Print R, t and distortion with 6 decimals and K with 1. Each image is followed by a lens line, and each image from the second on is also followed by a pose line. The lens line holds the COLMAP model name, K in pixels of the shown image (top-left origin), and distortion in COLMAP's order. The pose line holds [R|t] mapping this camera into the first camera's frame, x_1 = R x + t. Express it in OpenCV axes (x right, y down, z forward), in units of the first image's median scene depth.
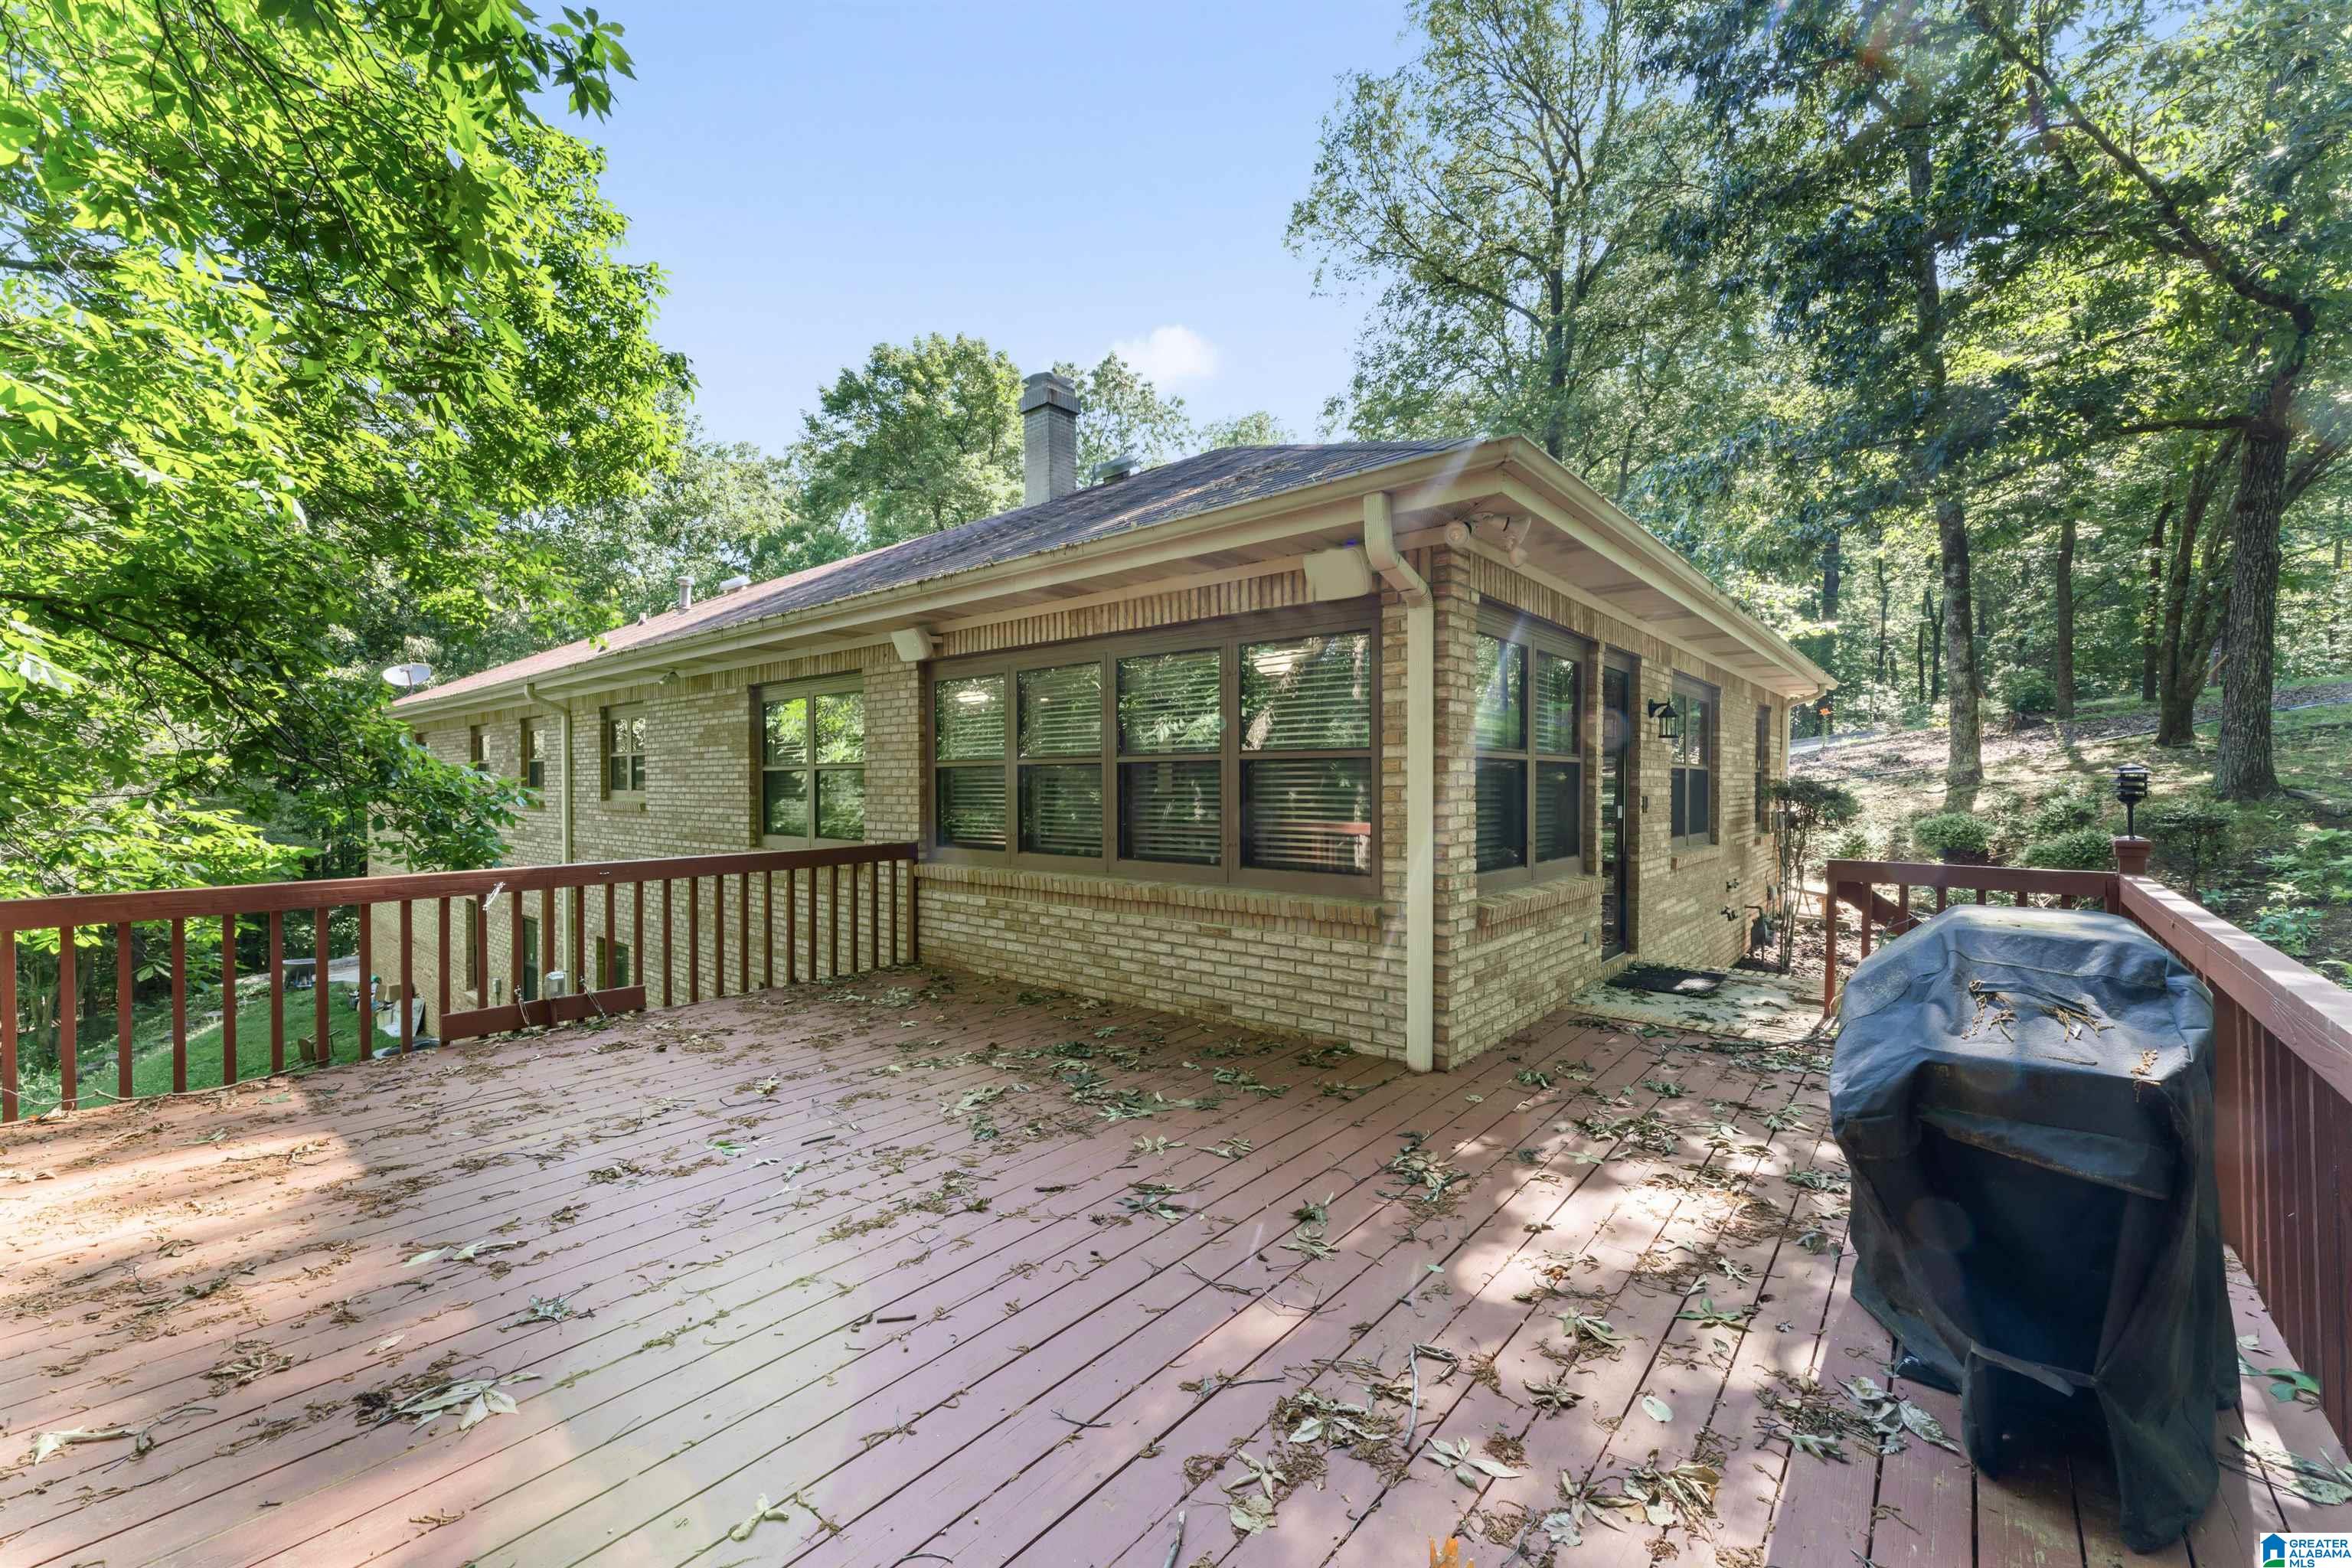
lens RADIAL K [[937.0, 0, 1173.7], [0, 937.0, 779.1], [0, 0, 1]] dist [0.003024, 0.000051]
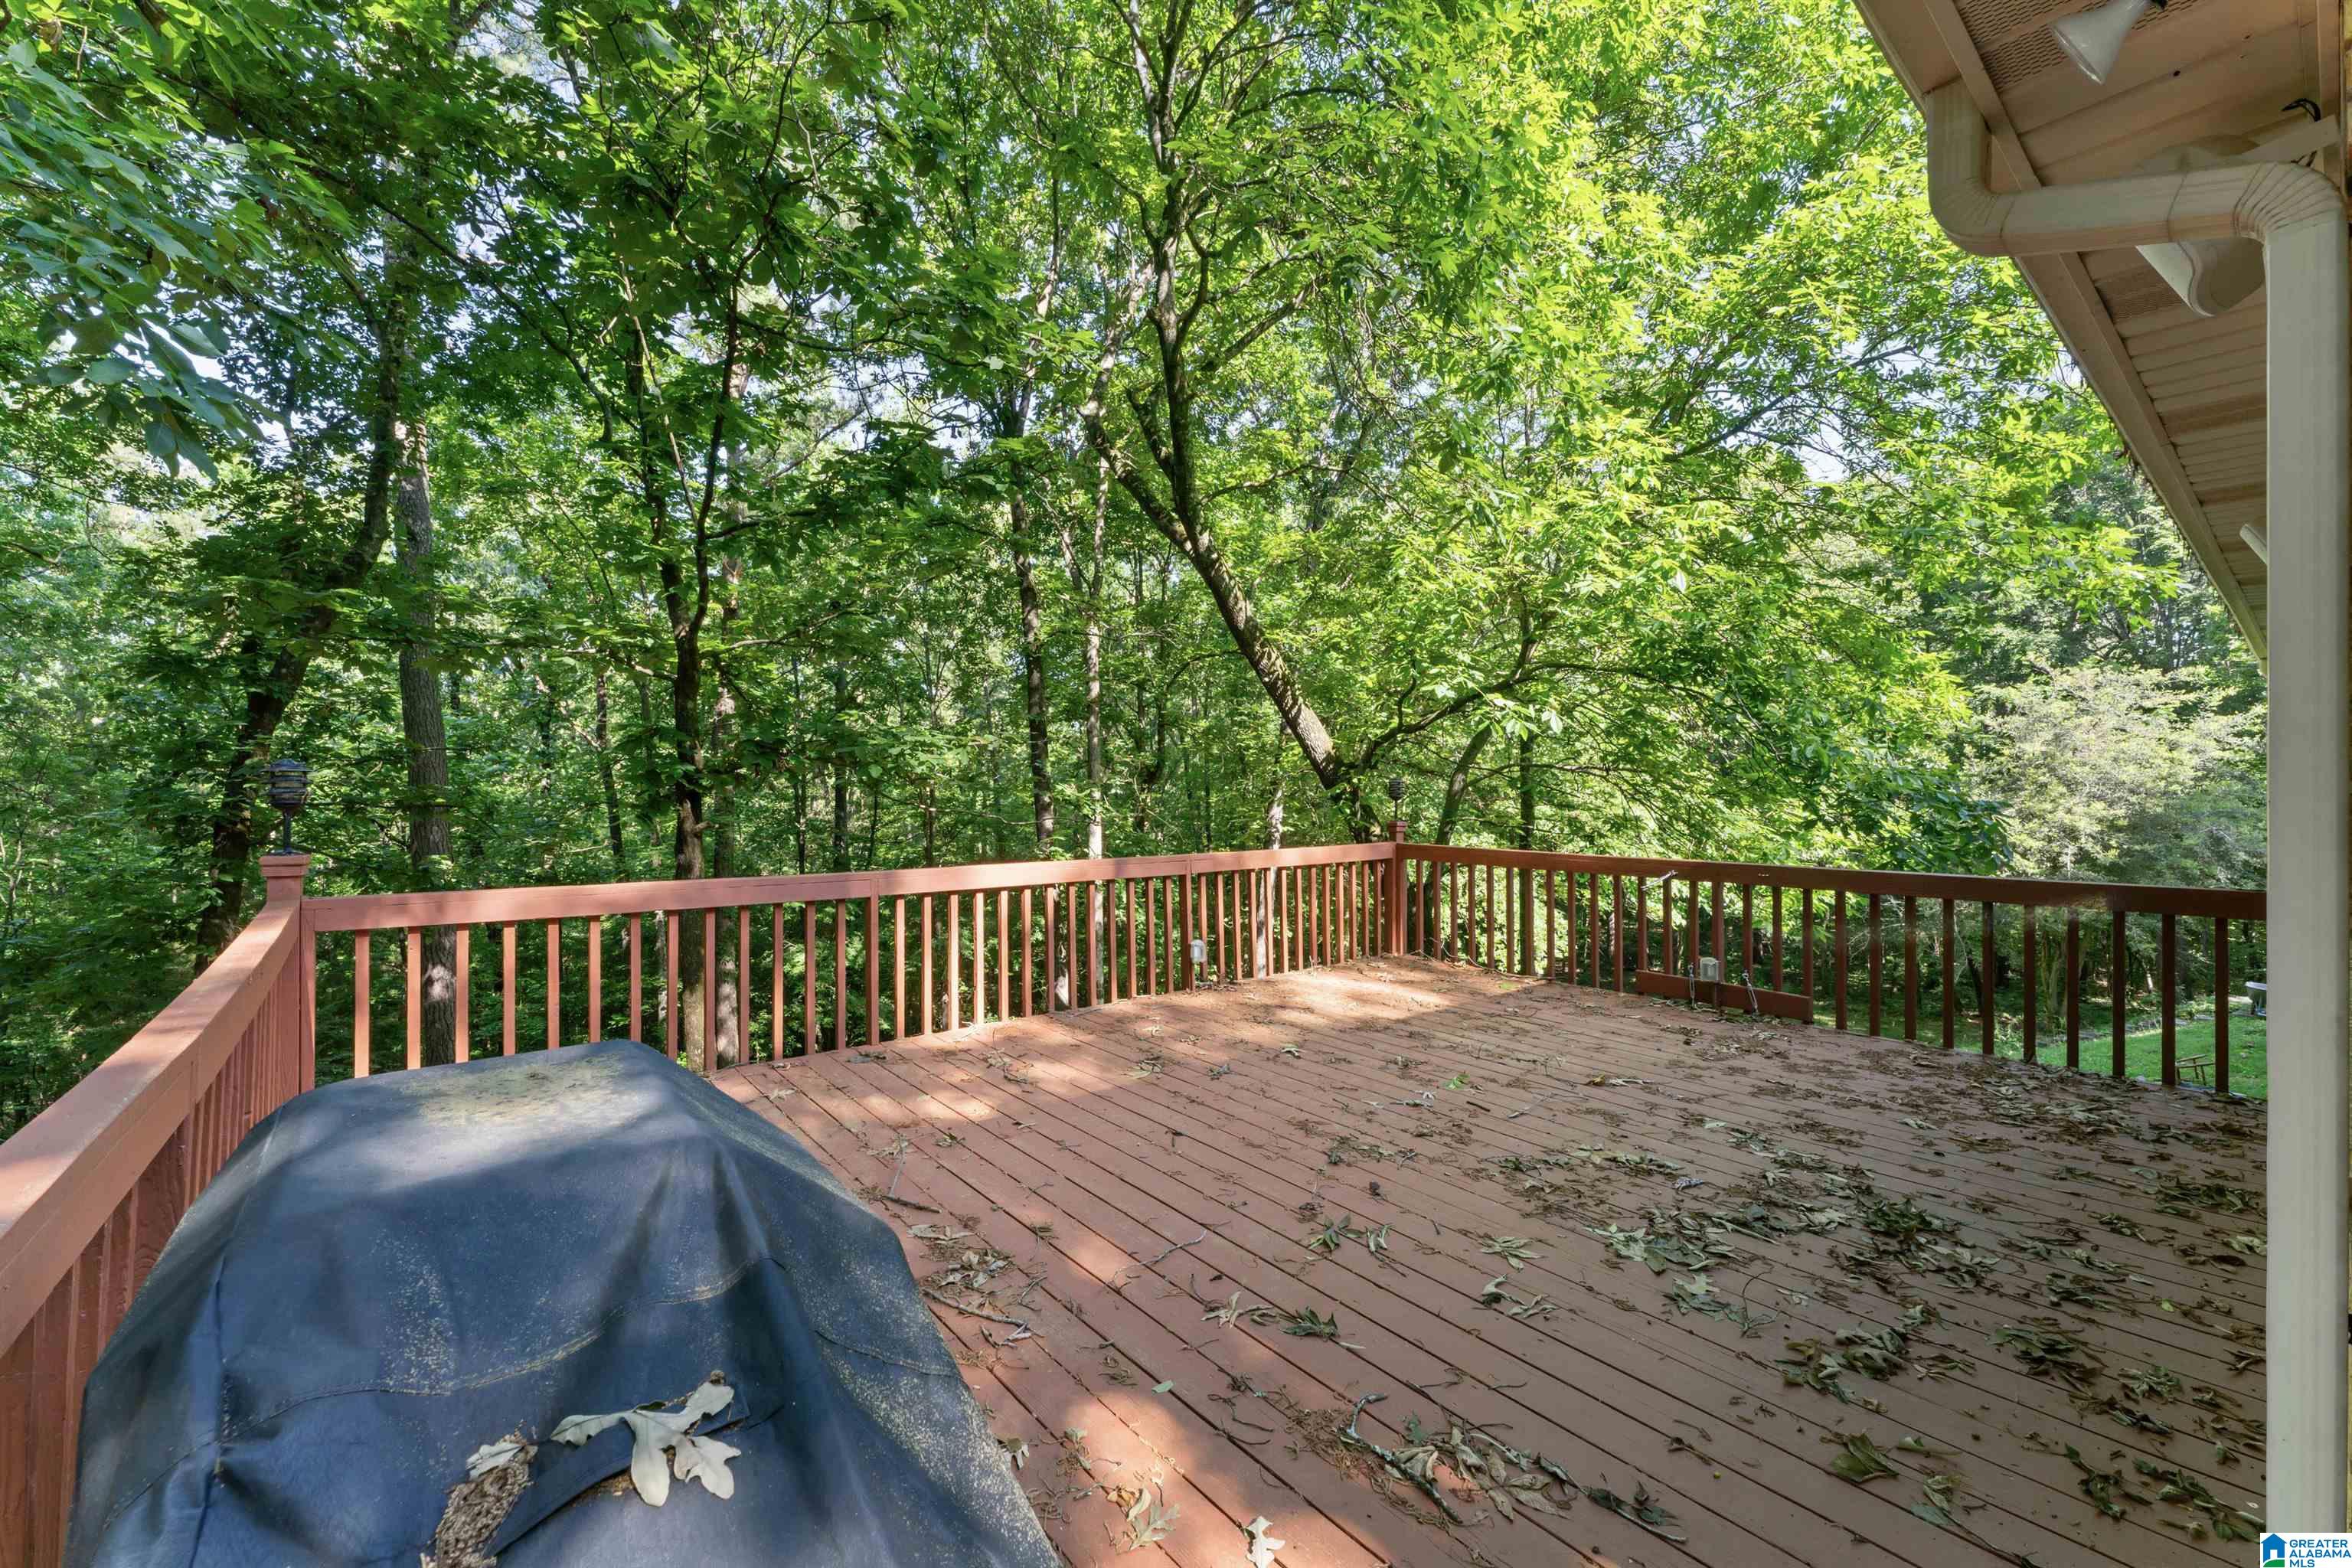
lens RADIAL K [[937.0, 0, 1177.3], [0, 937.0, 786.0], [0, 0, 1]] dist [0.003024, 0.000051]
pose [[-0.203164, -0.002509, -0.979142, 0.756127], [0.005018, 0.999981, -0.003604, 0.004271], [0.979132, -0.005645, -0.203147, 0.837531]]
